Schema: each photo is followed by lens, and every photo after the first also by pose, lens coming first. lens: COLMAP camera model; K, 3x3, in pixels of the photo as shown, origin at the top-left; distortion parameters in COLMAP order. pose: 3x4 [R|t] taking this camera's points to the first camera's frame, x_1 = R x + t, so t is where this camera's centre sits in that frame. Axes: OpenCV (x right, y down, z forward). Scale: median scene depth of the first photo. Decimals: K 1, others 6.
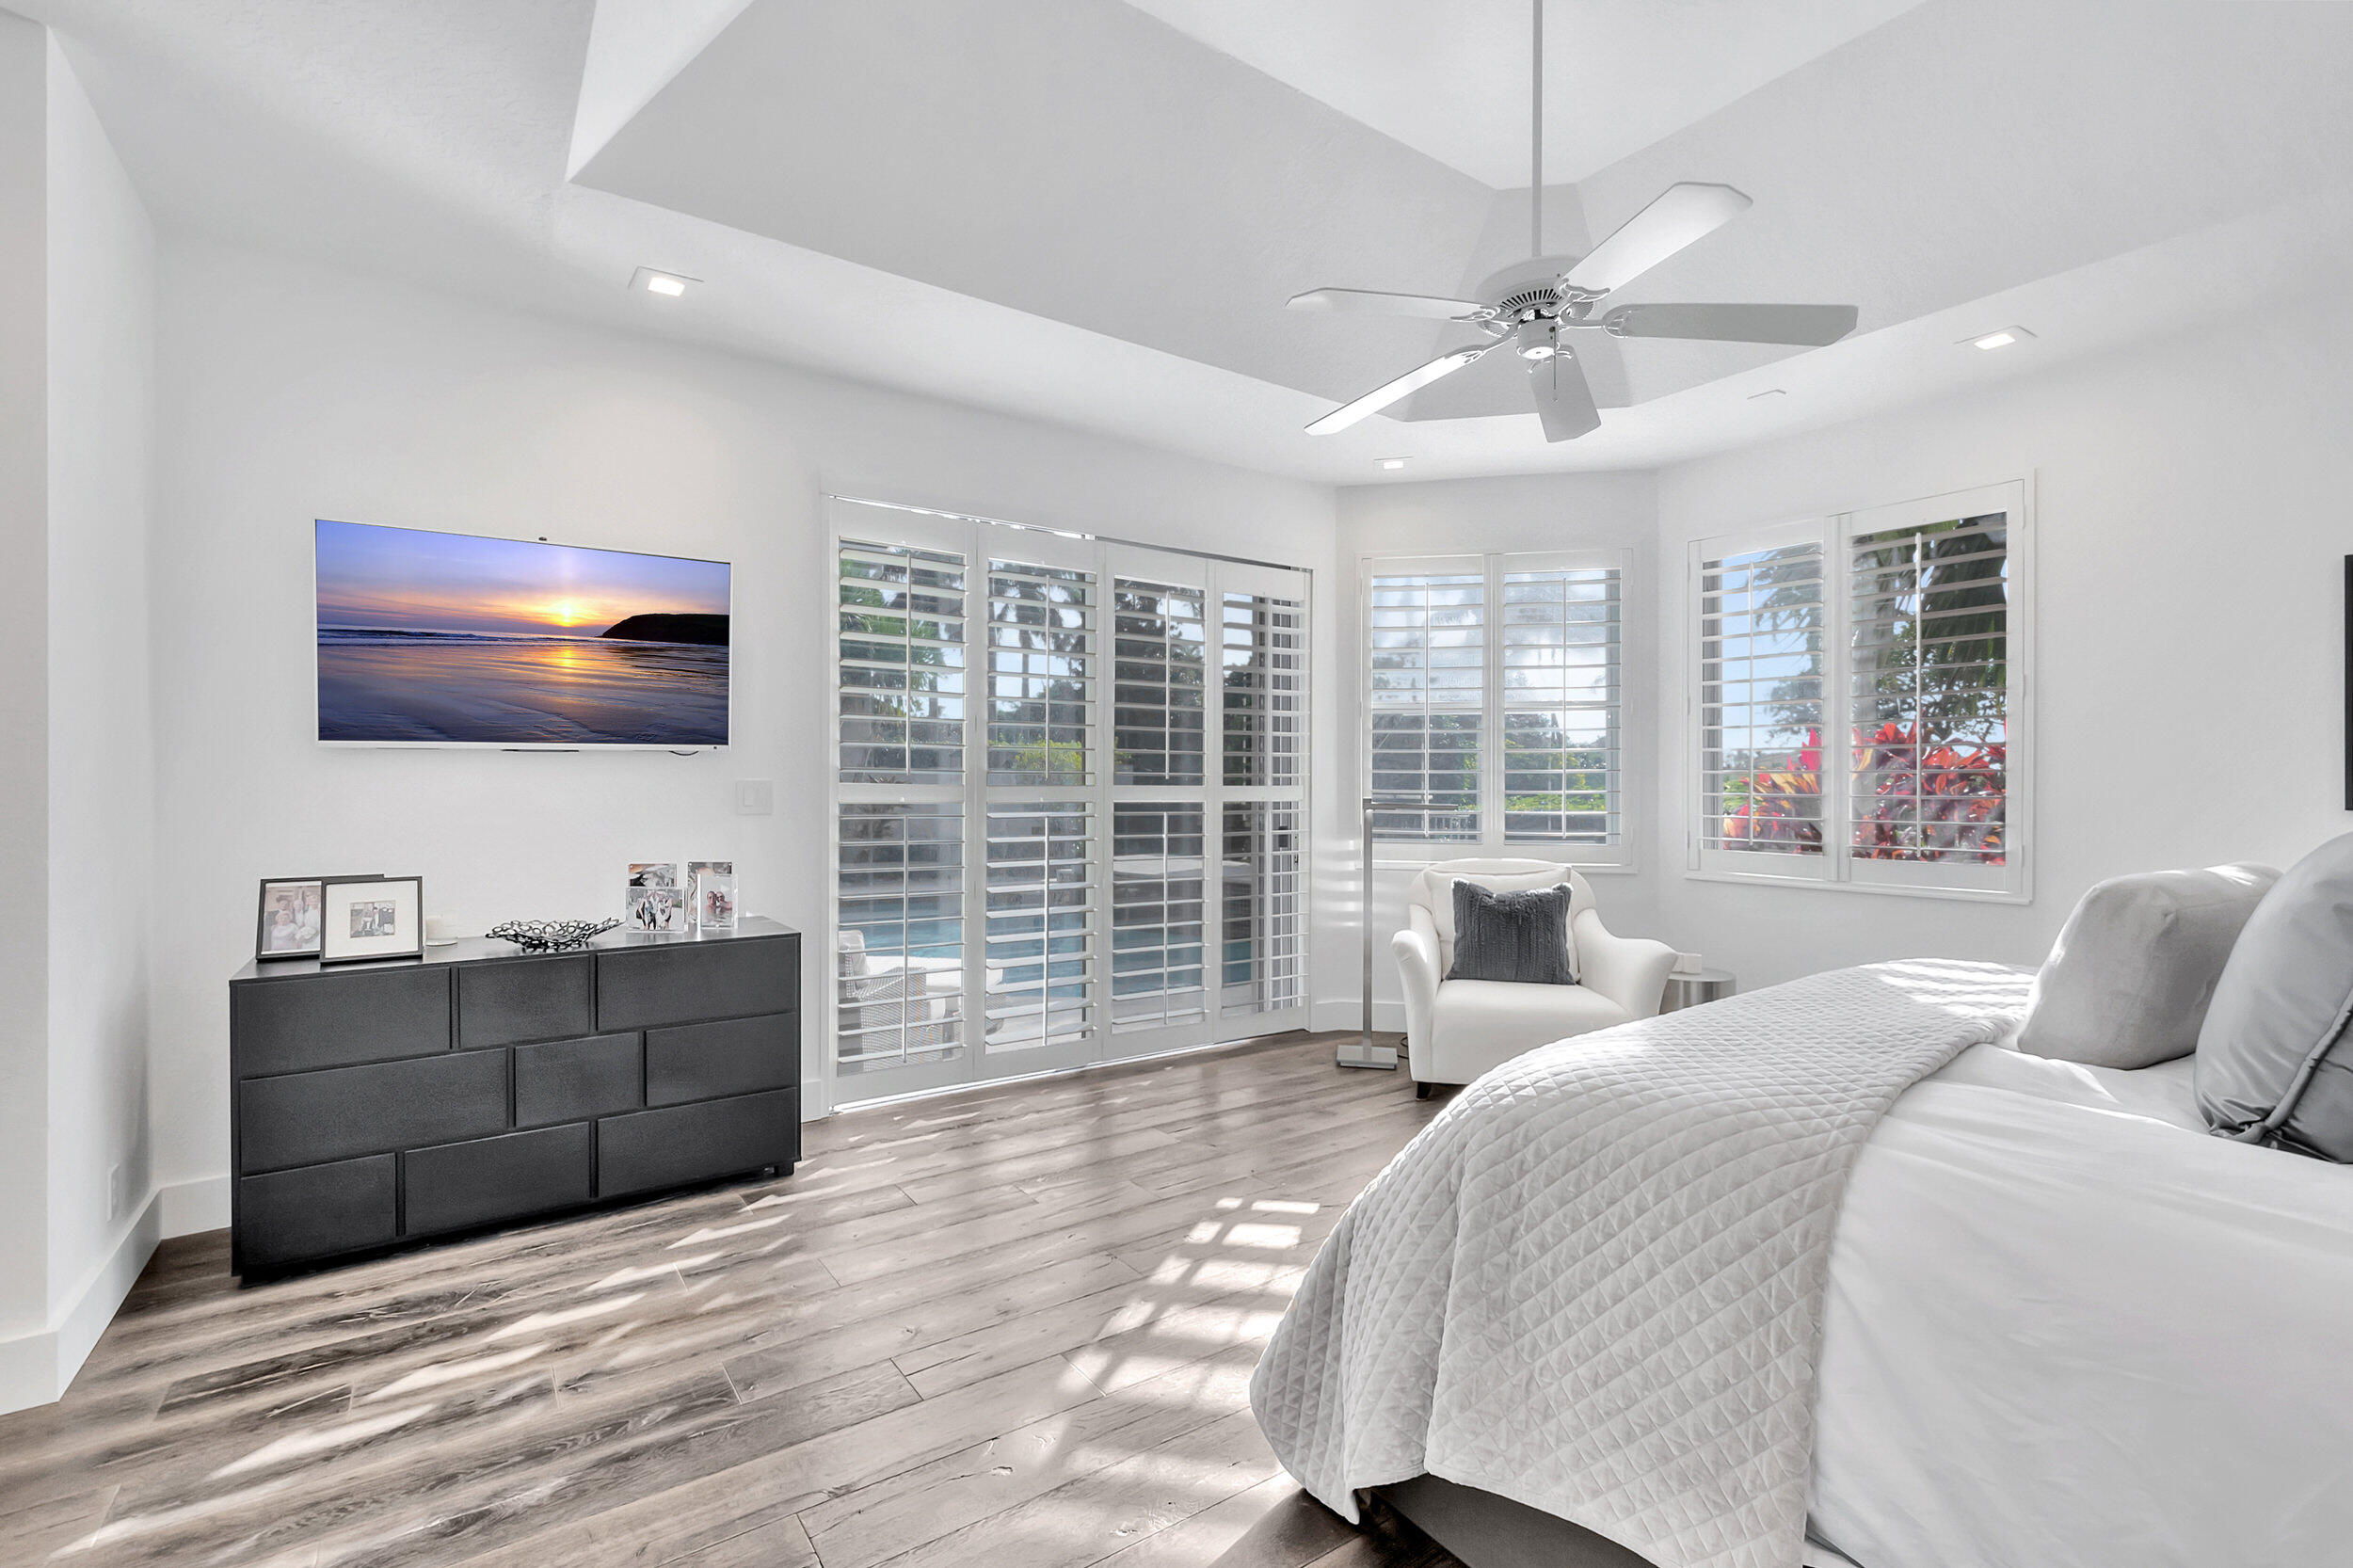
lens RADIAL K [[1040.0, 0, 1163.2], [0, 1040.0, 787.9], [0, 0, 1]] dist [0.001634, 0.000144]
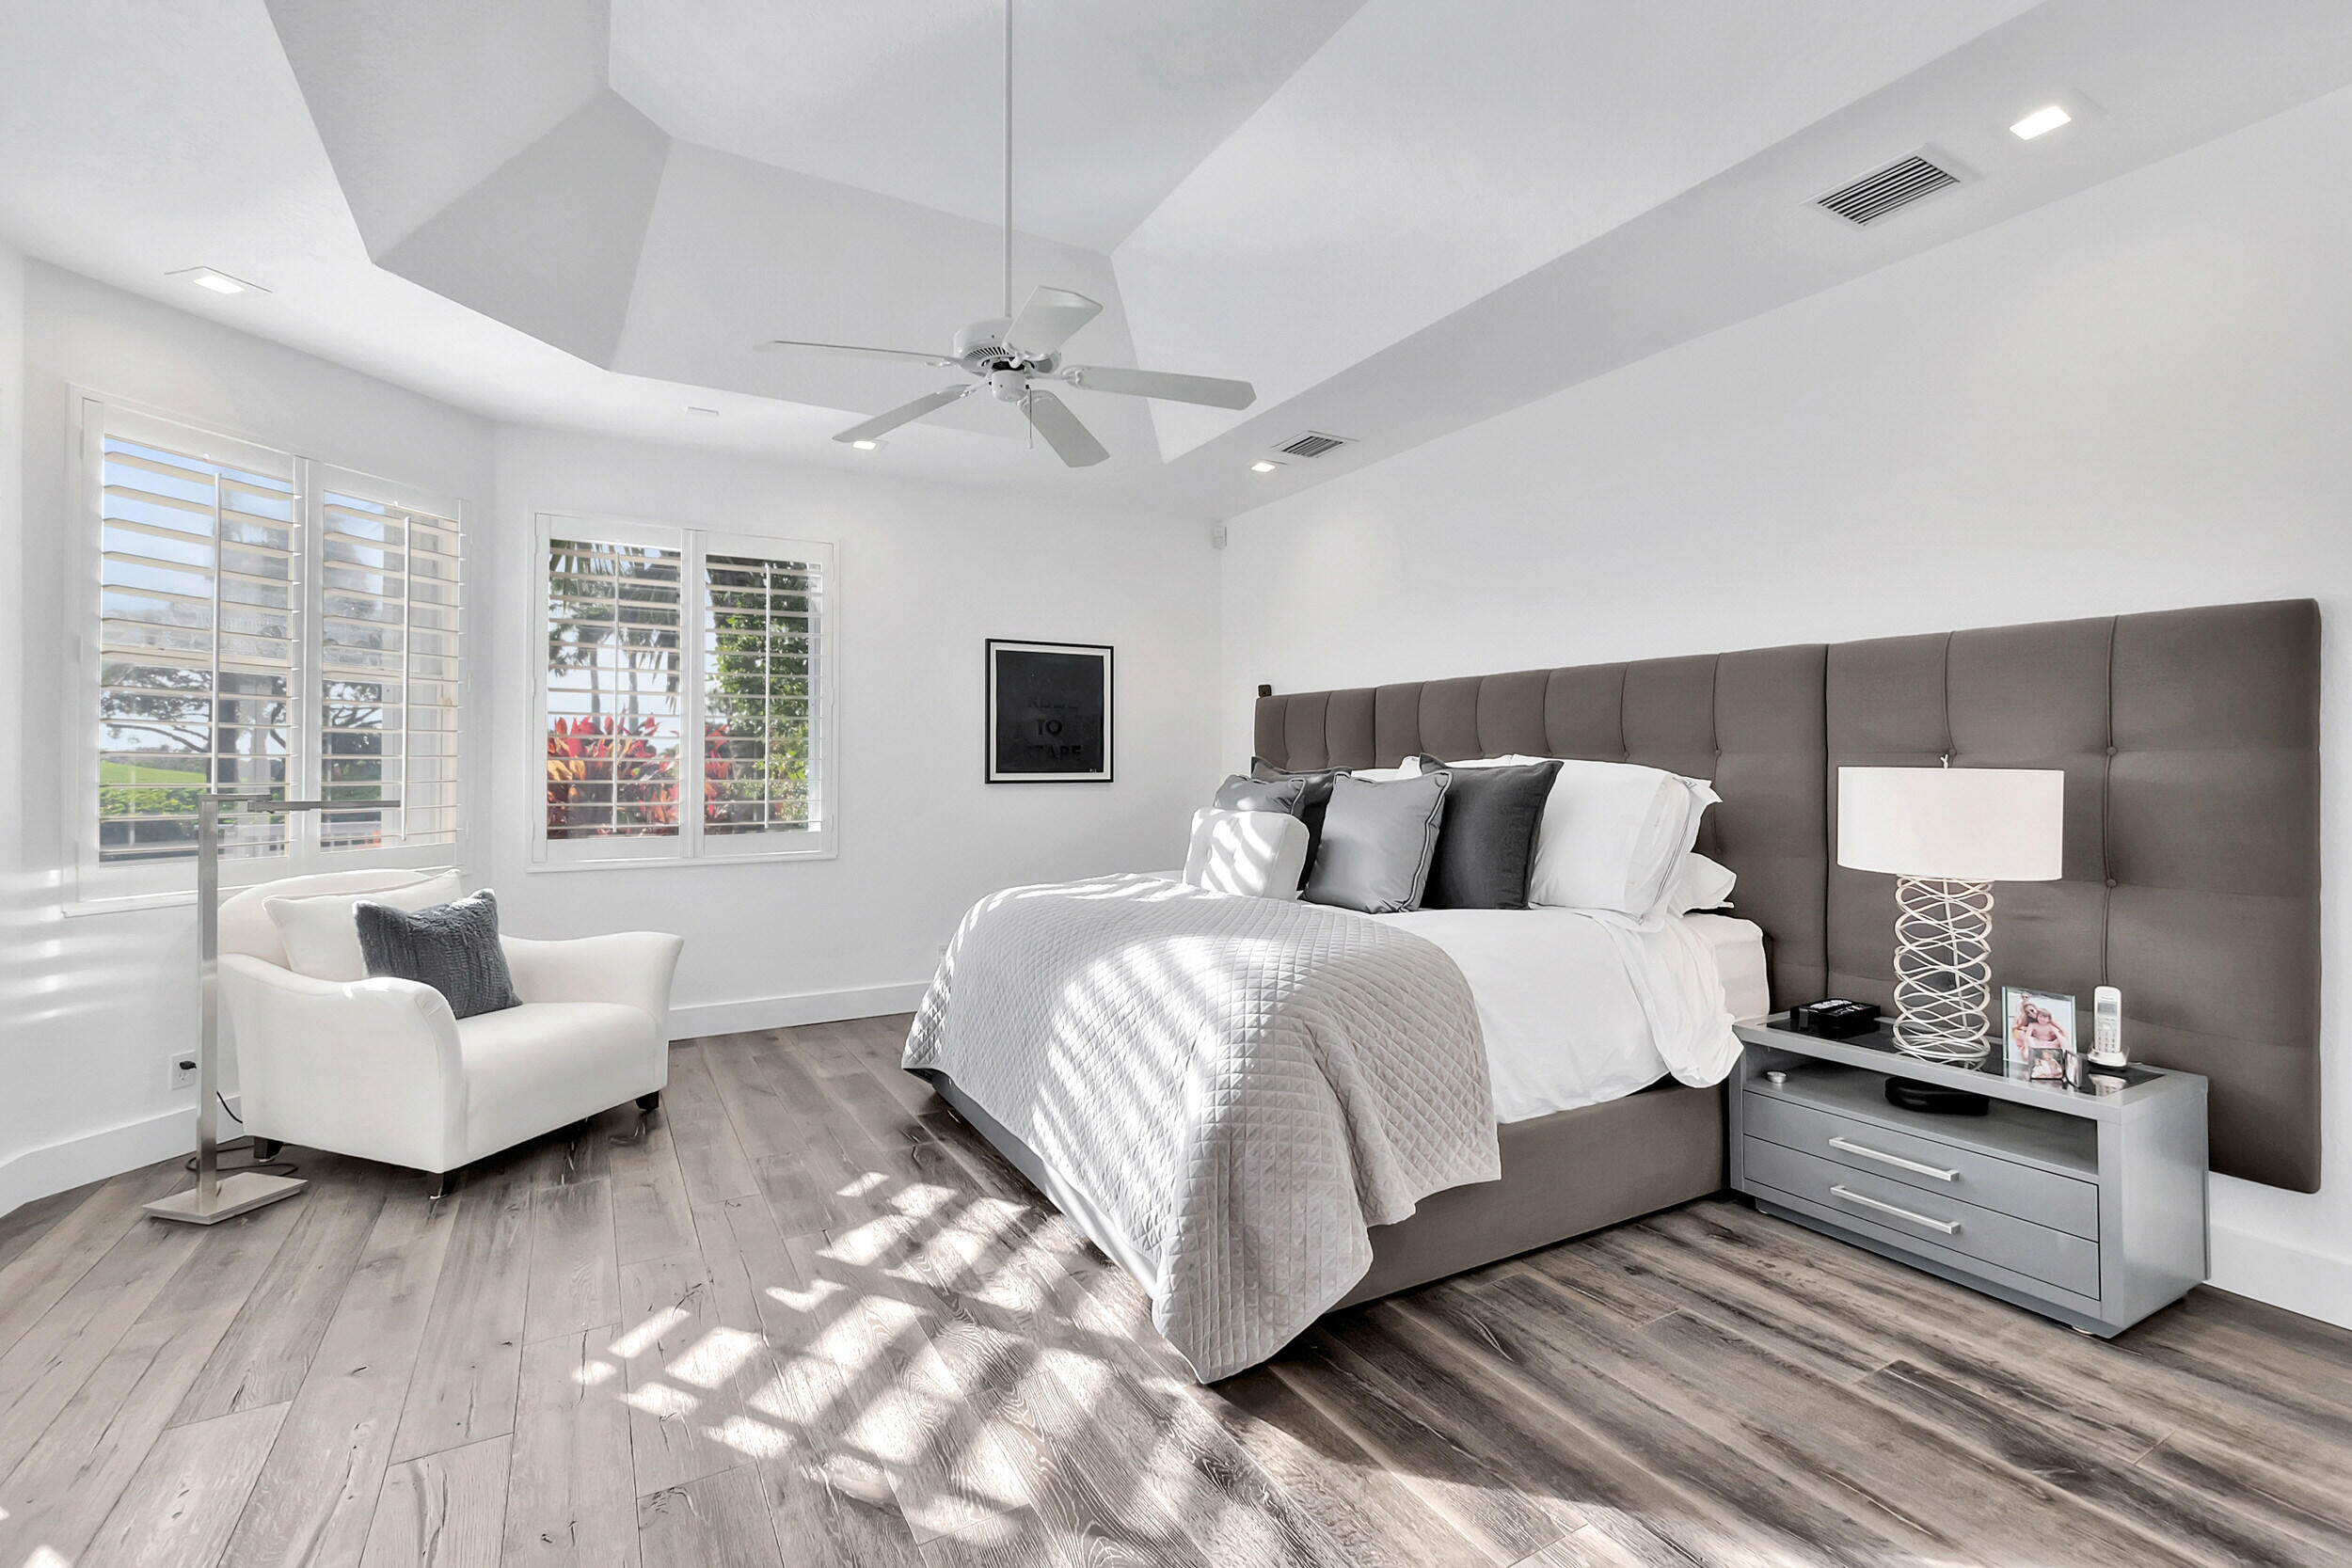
lens RADIAL K [[1039.5, 0, 1159.1], [0, 1039.5, 768.3], [0, 0, 1]] dist [0.001634, 0.000144]
pose [[0.103550, 0.002037, 0.994622, -0.445125], [0.011123, 0.999933, -0.003206, 0.002793], [-0.994562, 0.011395, 0.103520, 0.417773]]
